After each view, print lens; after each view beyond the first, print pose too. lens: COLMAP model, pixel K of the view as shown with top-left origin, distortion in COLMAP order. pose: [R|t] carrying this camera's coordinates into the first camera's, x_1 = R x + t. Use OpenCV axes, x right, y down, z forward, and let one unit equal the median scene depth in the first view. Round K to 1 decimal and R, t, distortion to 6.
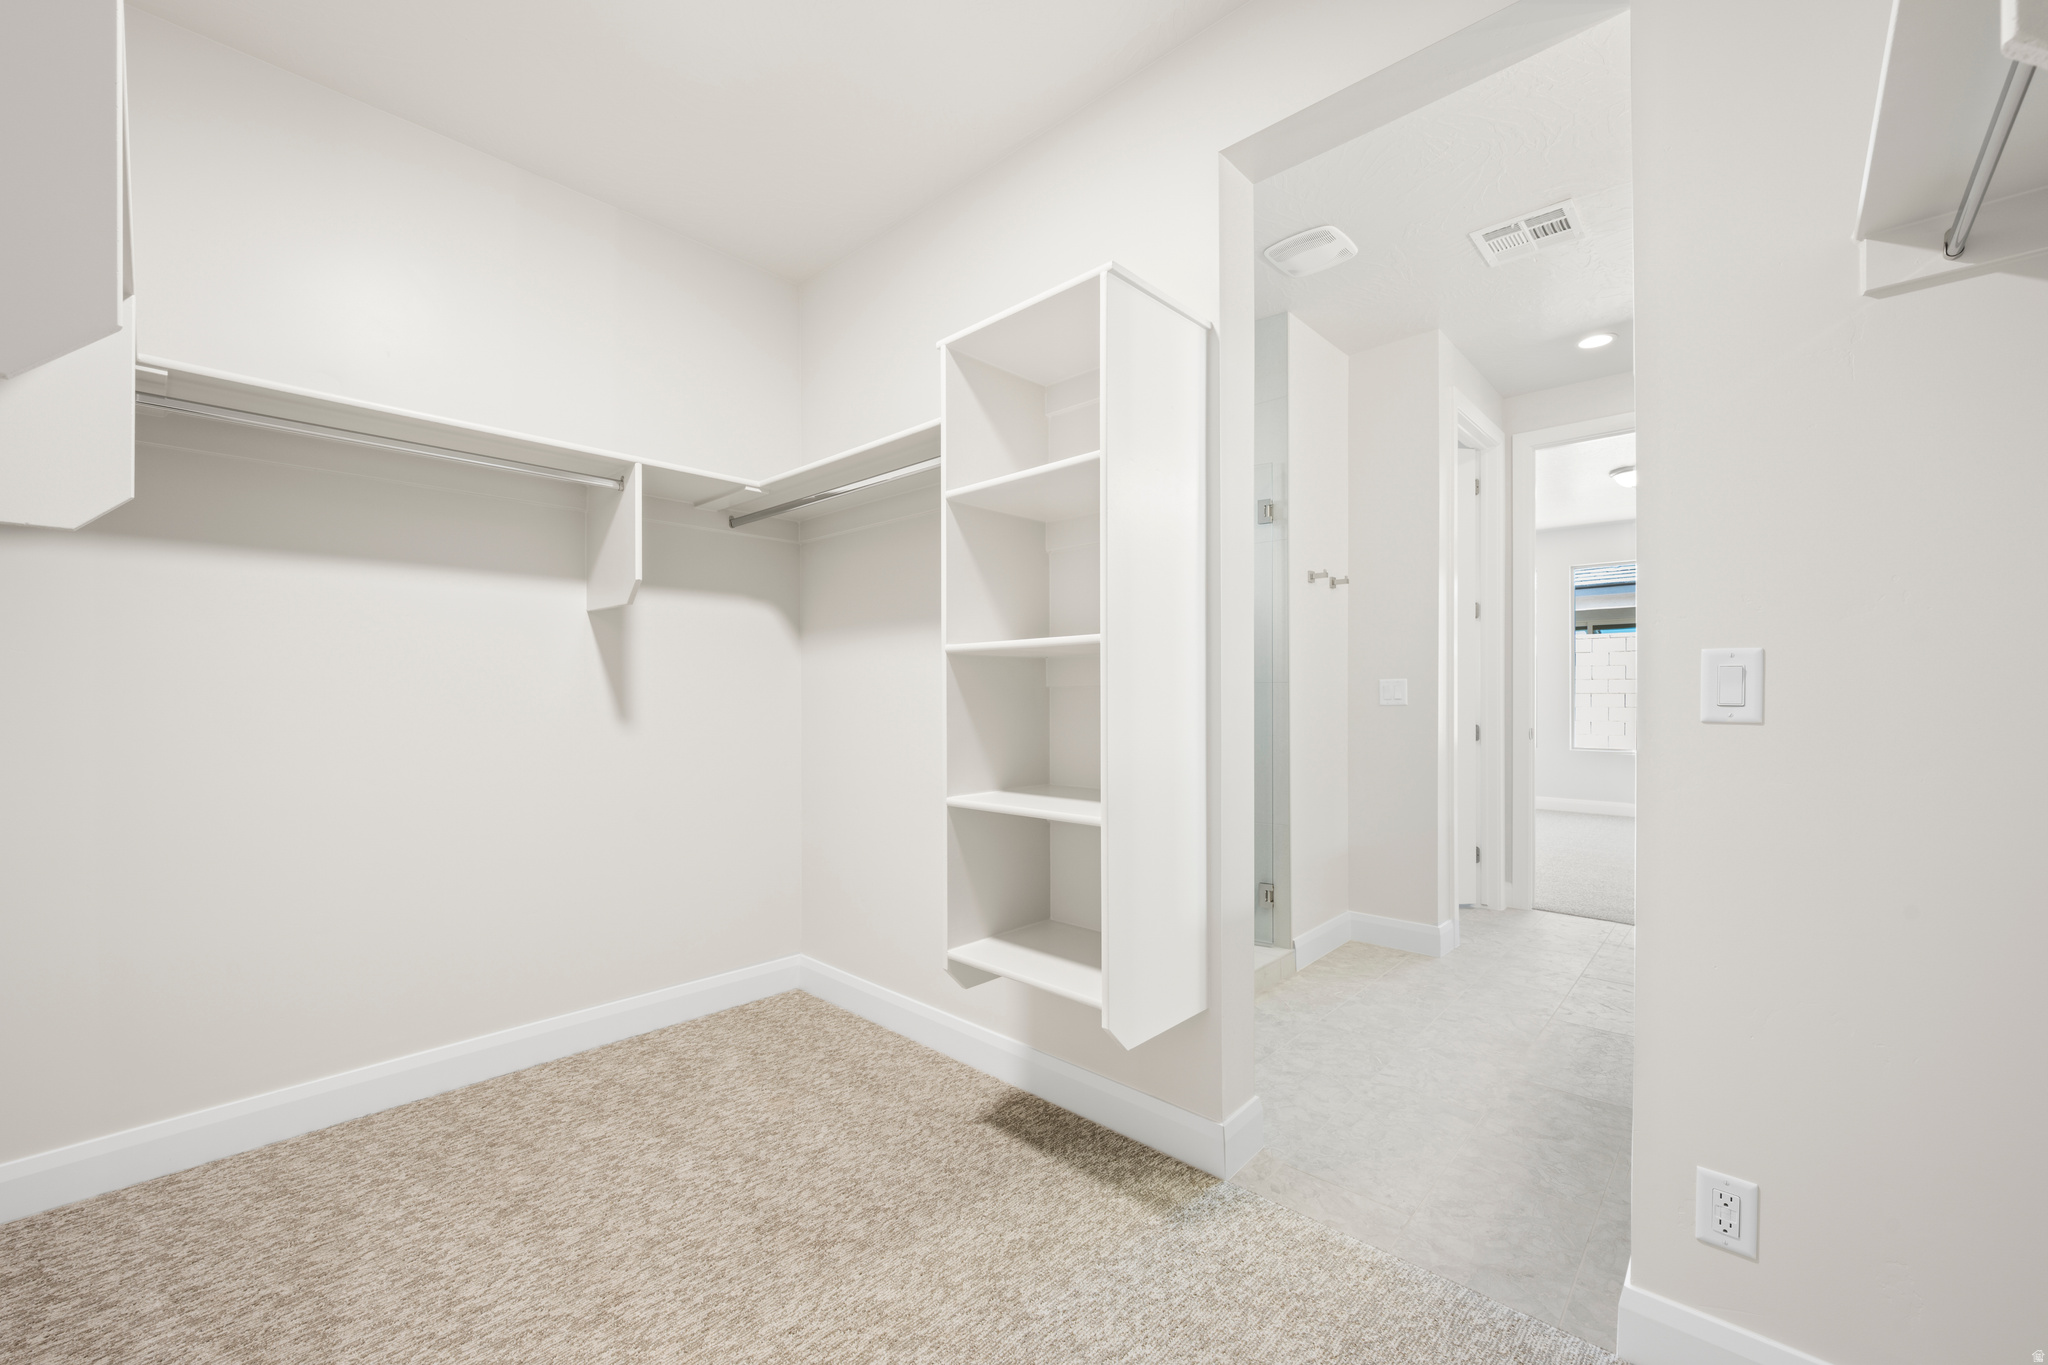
lens RADIAL K [[806.6, 0, 1024.7], [0, 806.6, 687.8], [0, 0, 1]] dist [0.000883, -0.000218]
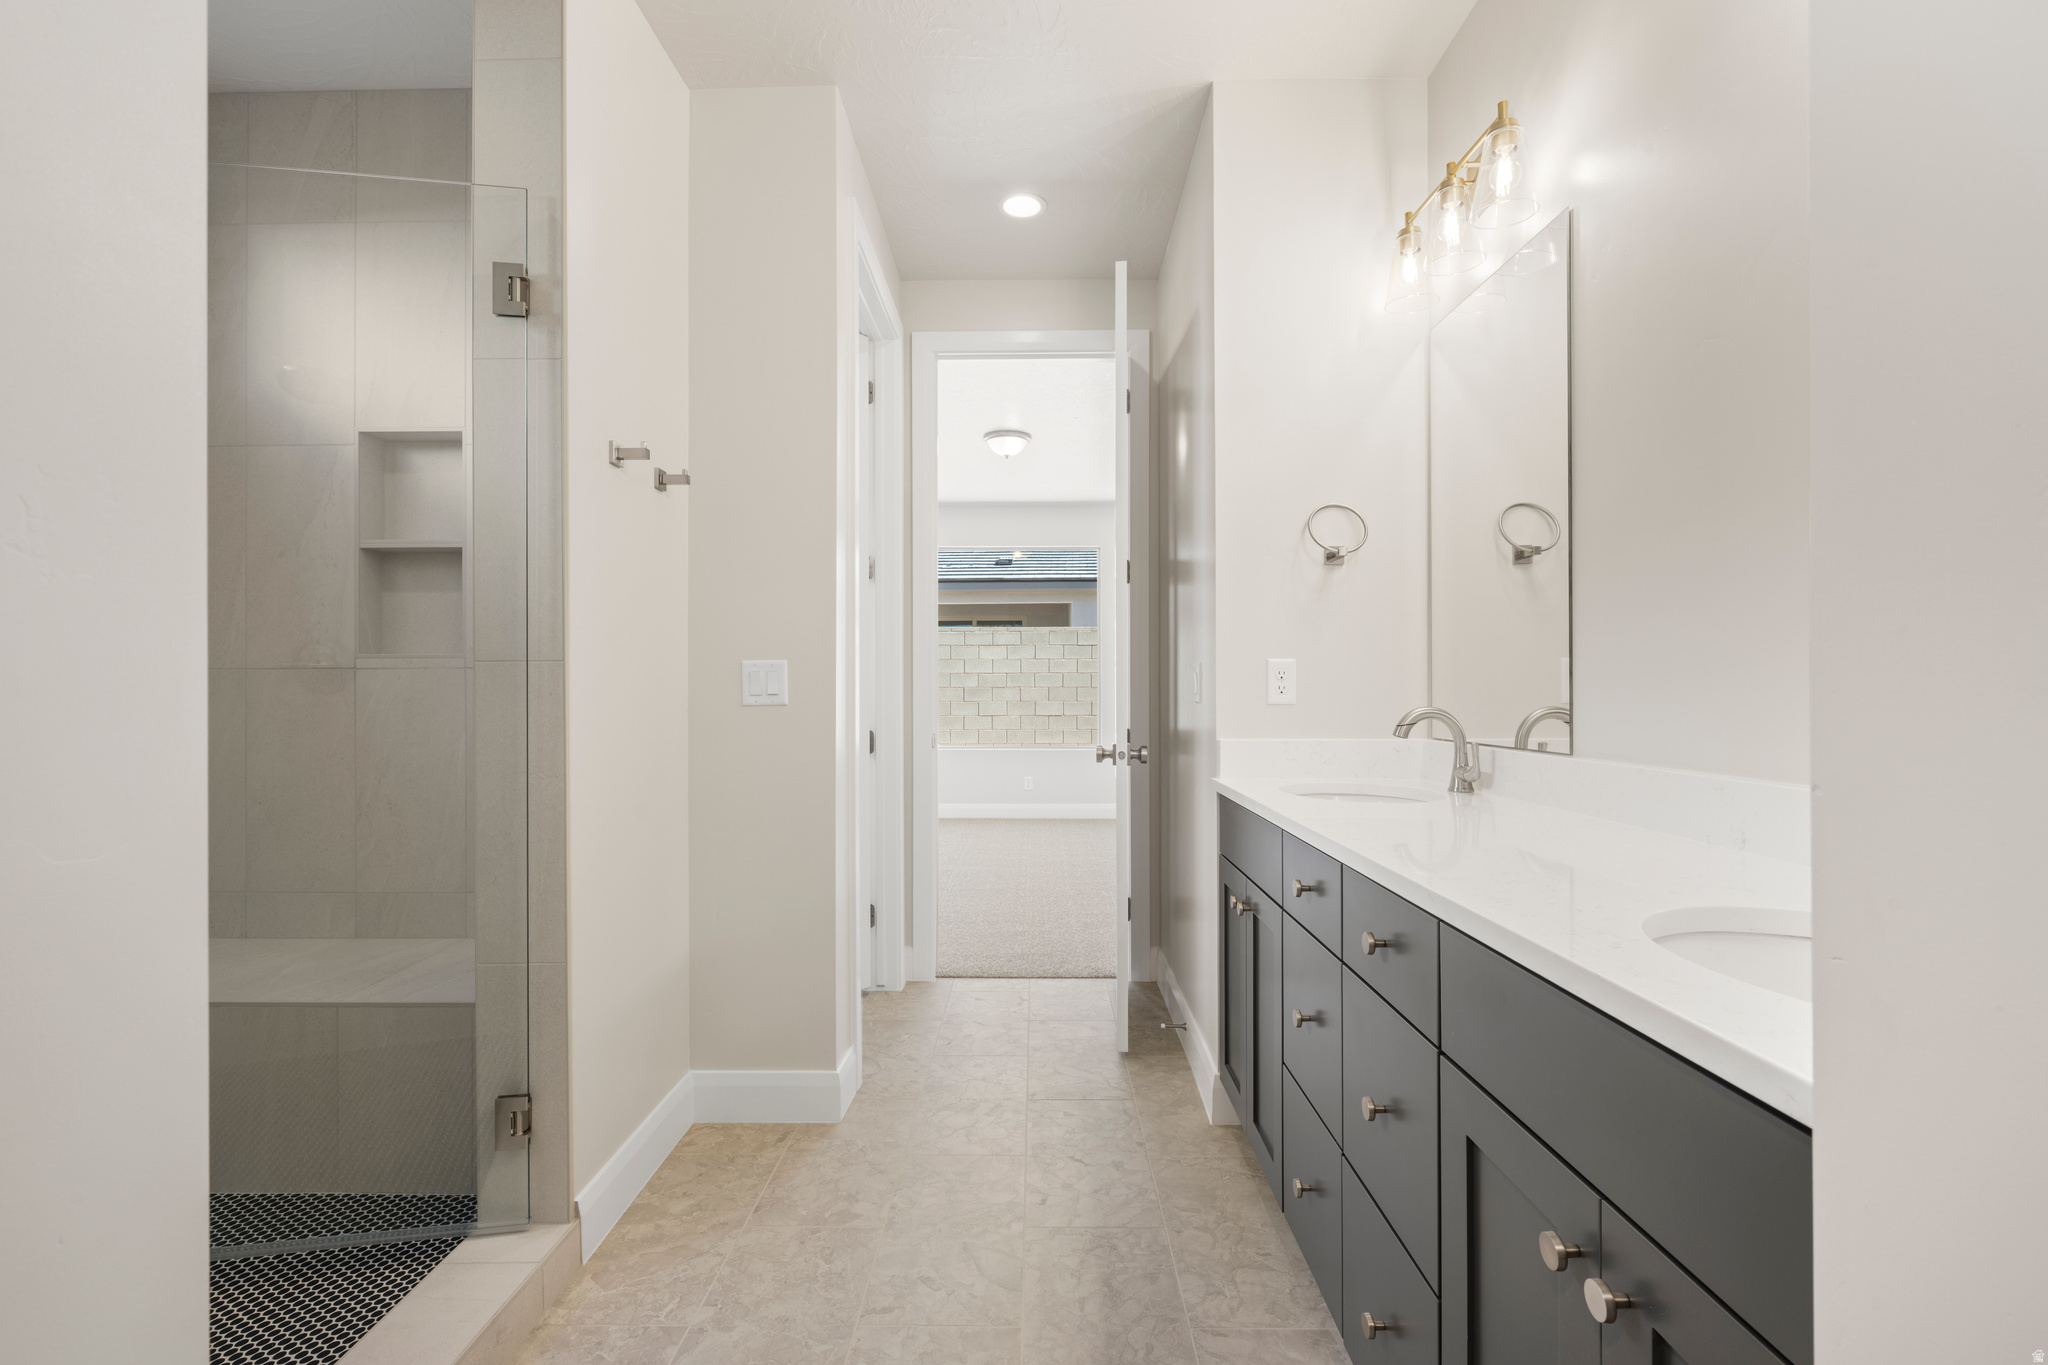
lens RADIAL K [[906.3, 0, 1024.6], [0, 906.3, 693.3], [0, 0, 1]] dist [-0.001058, -0.000204]
pose [[0.742646, -0.004623, 0.669668, 0.161431], [-0.003482, 0.999936, 0.010764, 0.005542], [-0.669675, -0.010325, 0.742583, 0.398490]]
